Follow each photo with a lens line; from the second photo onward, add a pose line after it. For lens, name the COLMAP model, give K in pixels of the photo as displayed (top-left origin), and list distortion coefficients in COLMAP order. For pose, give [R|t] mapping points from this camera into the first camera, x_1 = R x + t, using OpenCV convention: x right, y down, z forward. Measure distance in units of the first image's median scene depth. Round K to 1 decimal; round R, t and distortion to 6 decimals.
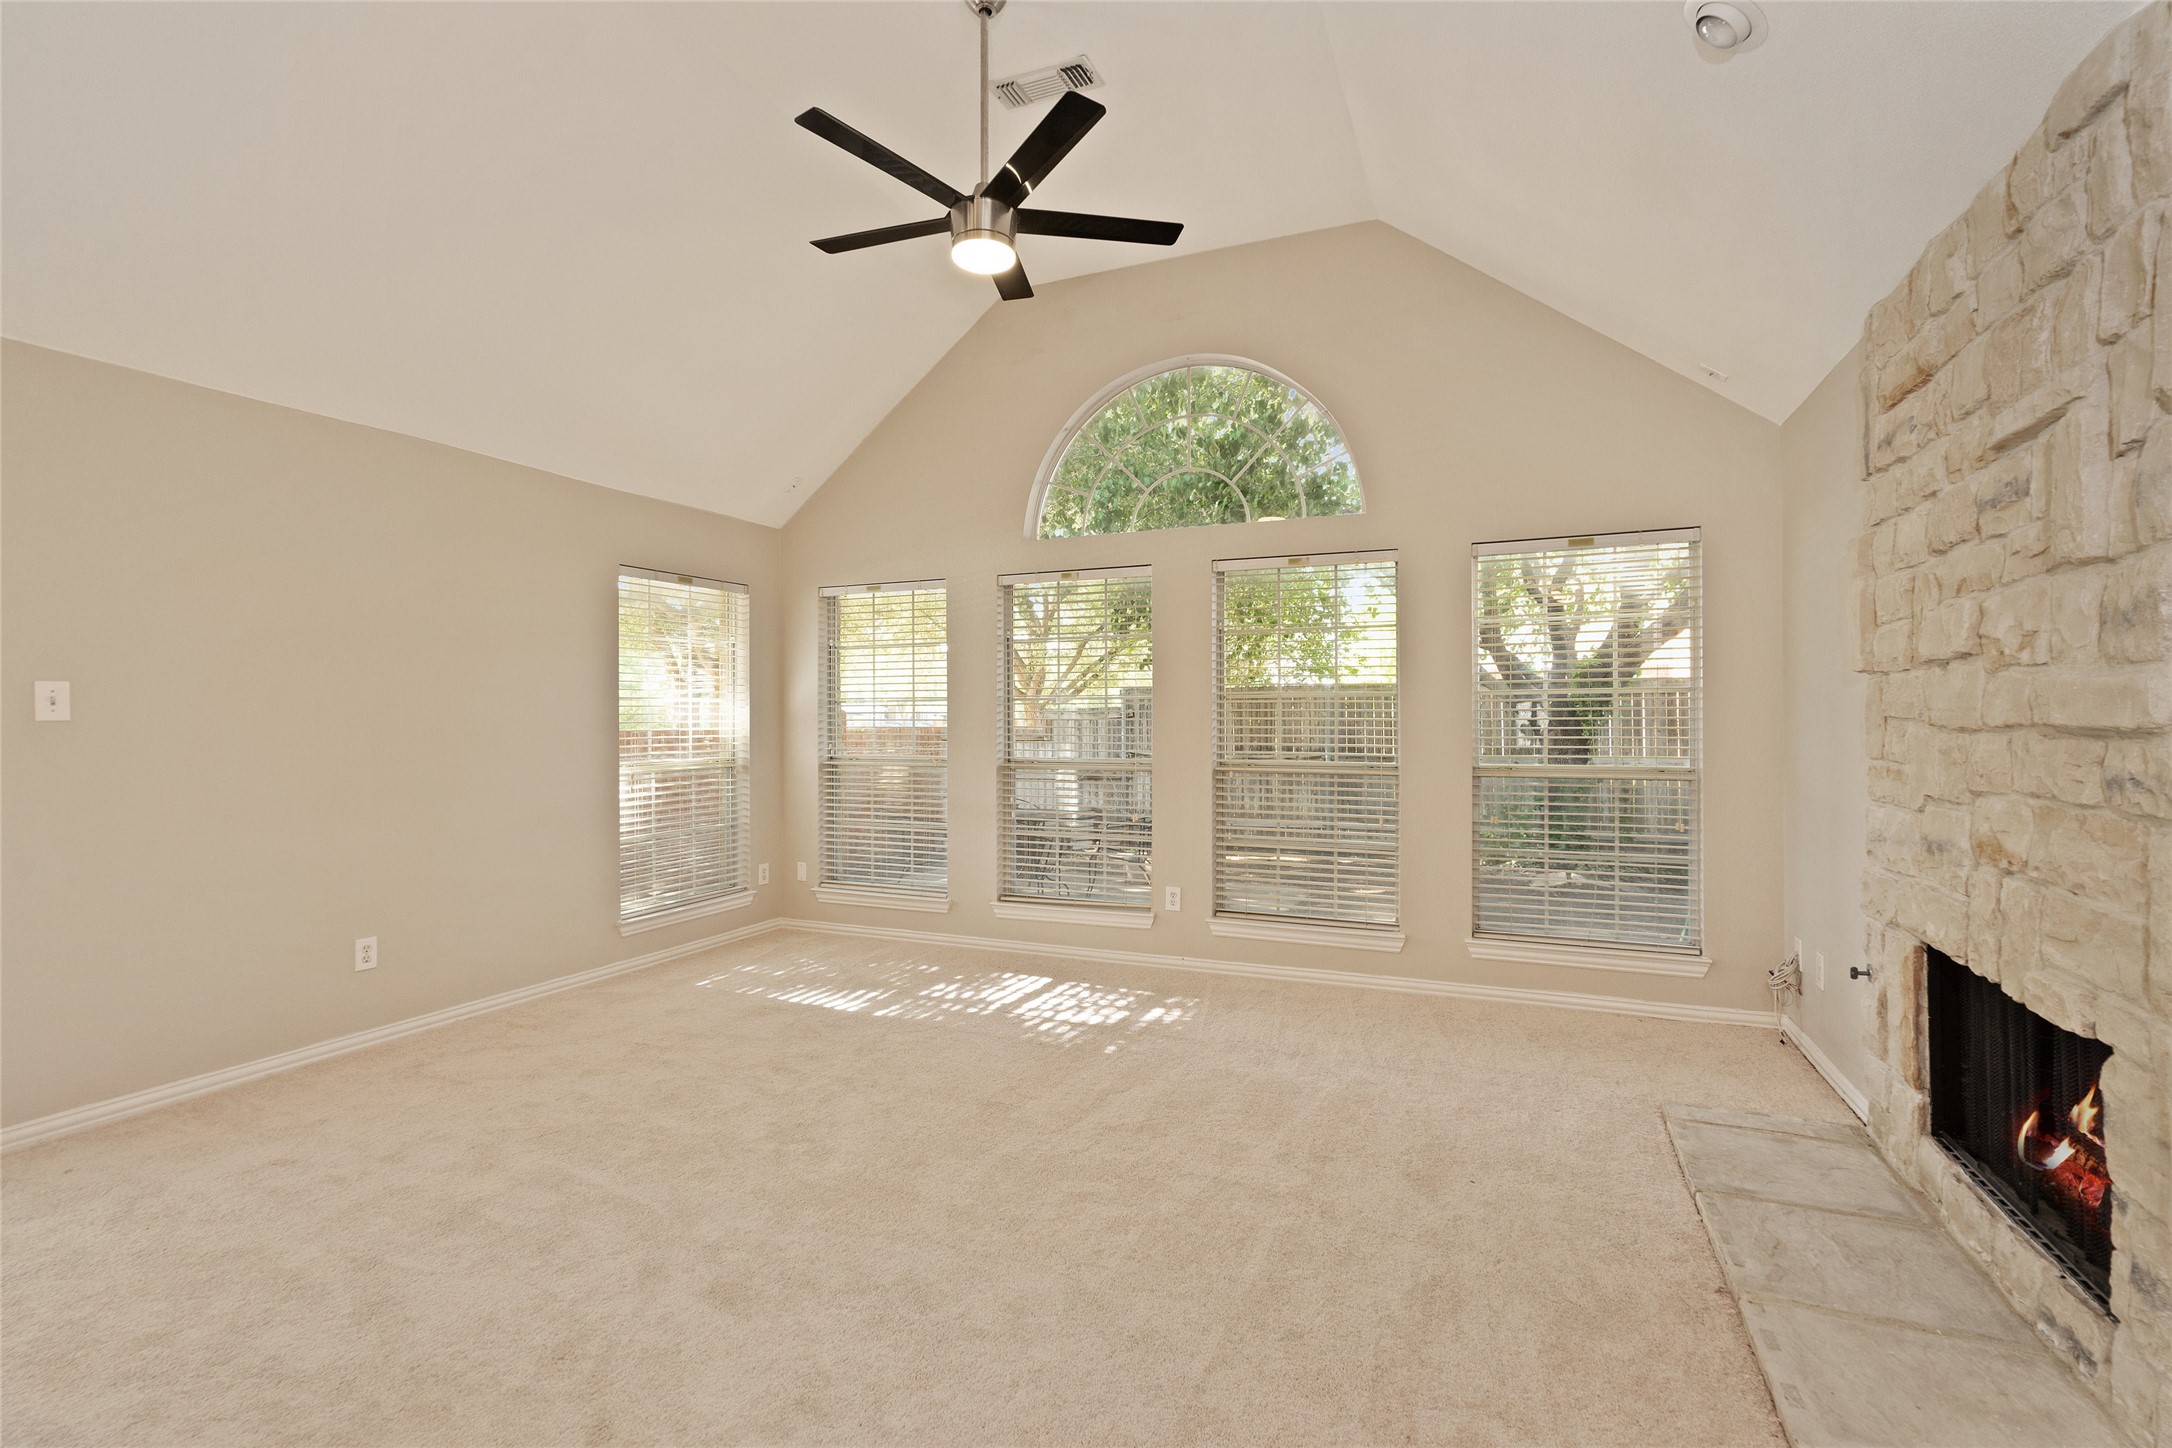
lens RADIAL K [[986.8, 0, 1086.0], [0, 986.8, 724.0], [0, 0, 1]] dist [-0.000749, 0.000969]
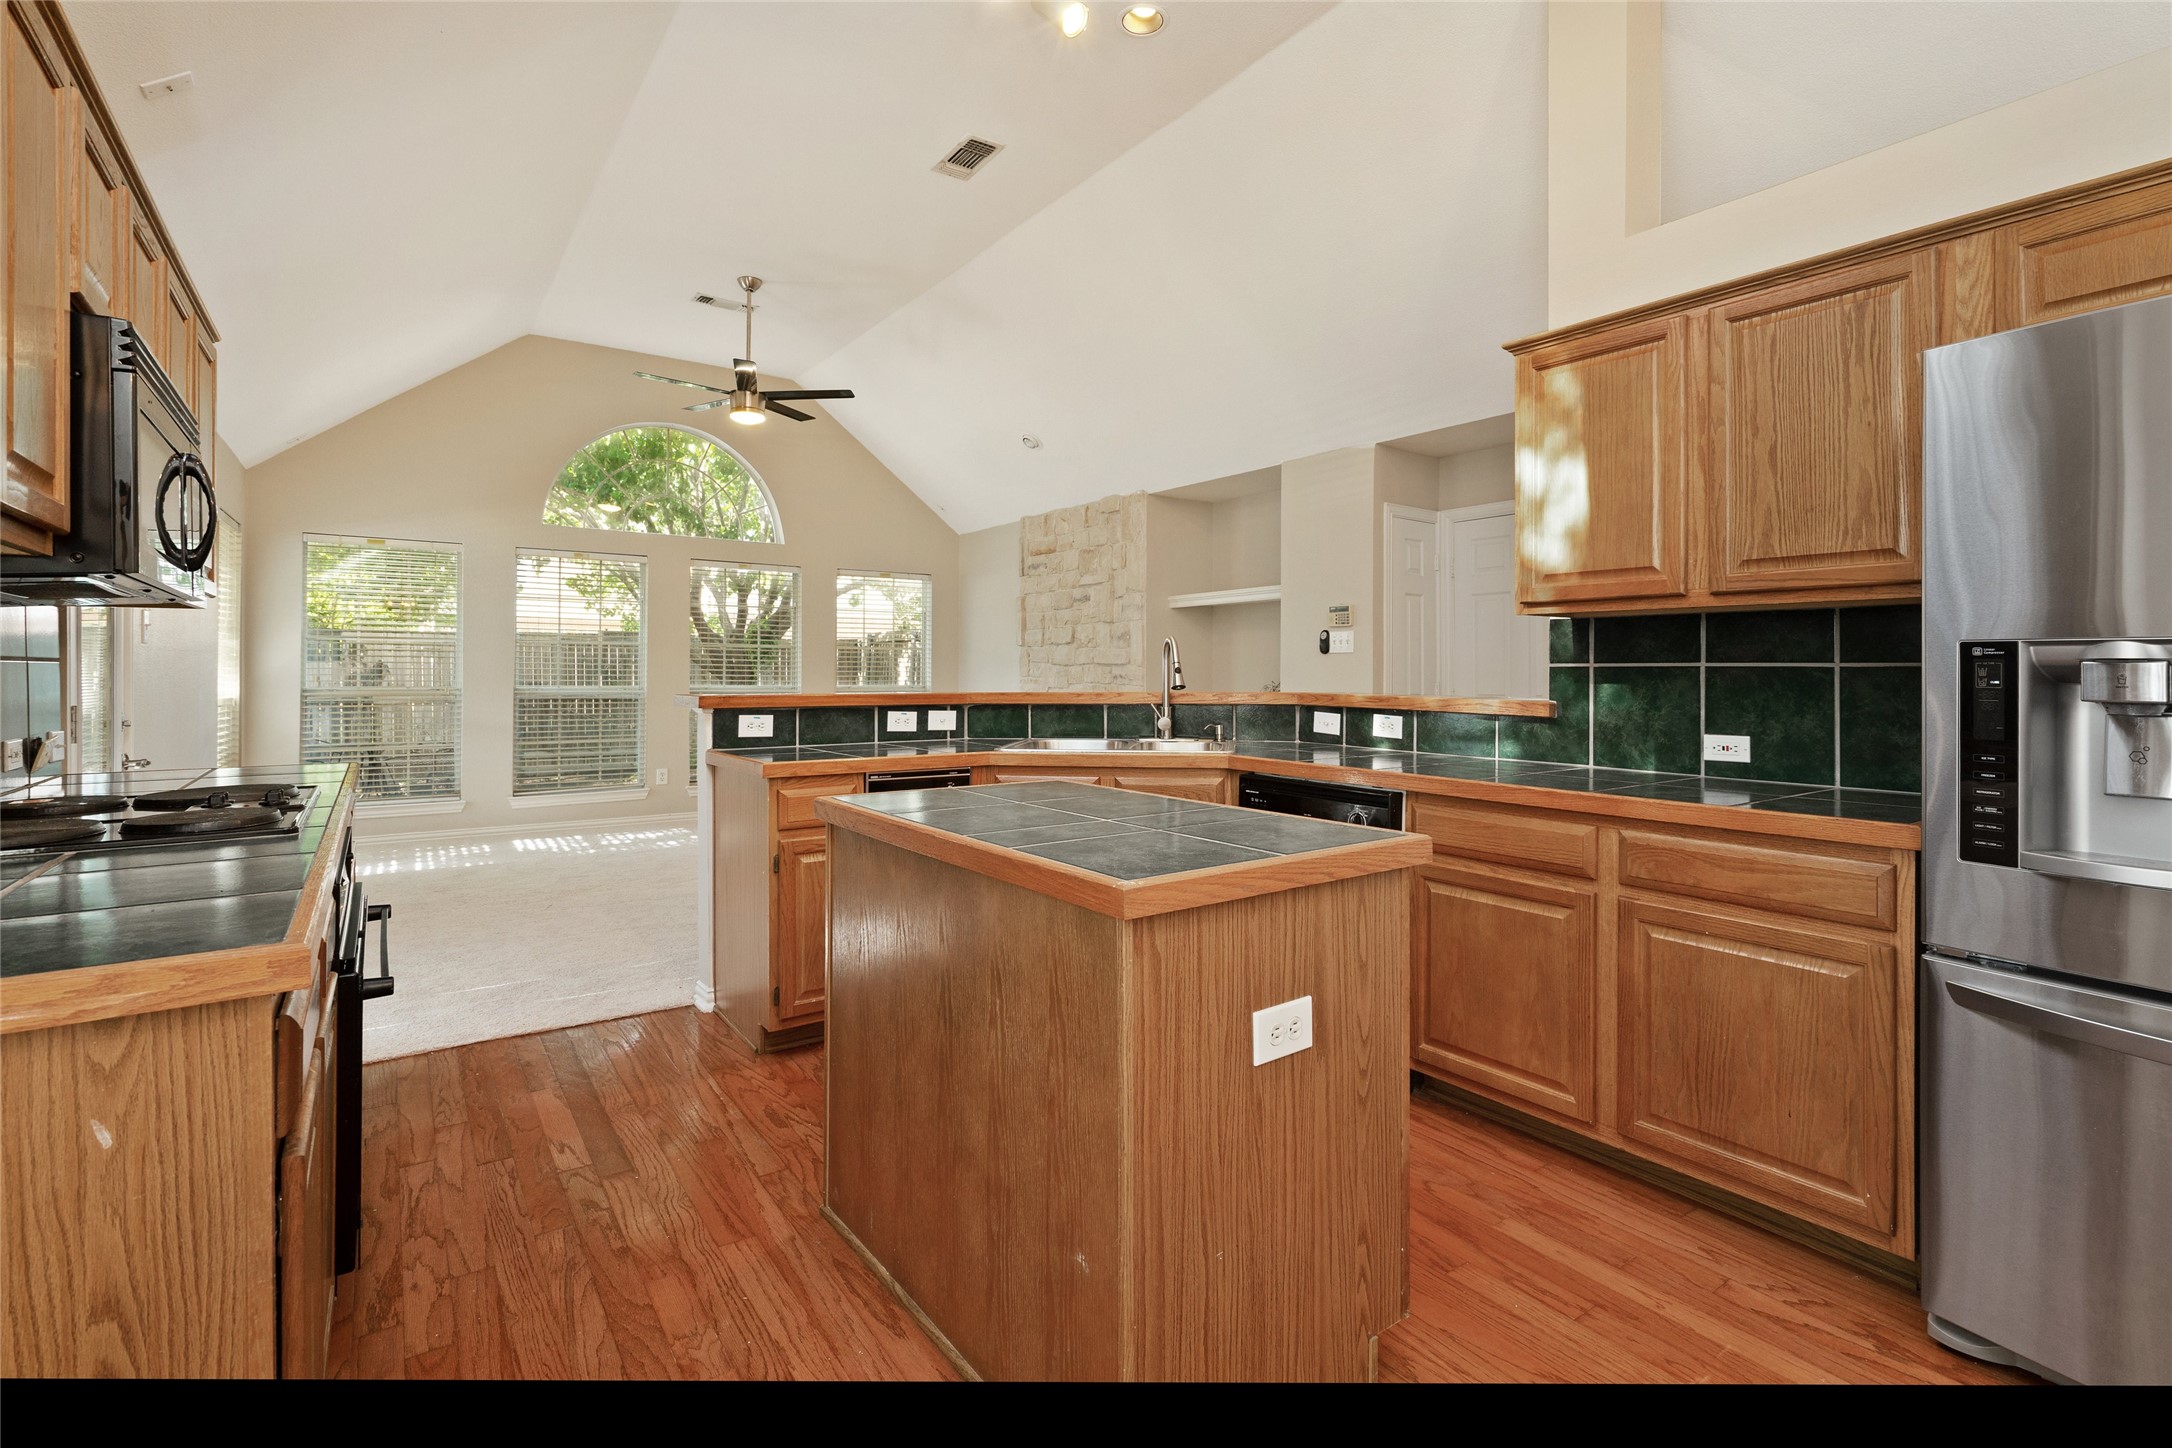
lens RADIAL K [[1001.2, 0, 1090.8], [0, 1001.2, 662.4], [0, 0, 1]] dist [-0.001520, 0.000597]
pose [[0.511551, 0.012593, 0.859161, -1.552708], [-0.001741, 0.999906, -0.013619, 0.034518], [-0.859251, 0.005472, 0.511525, -0.626343]]
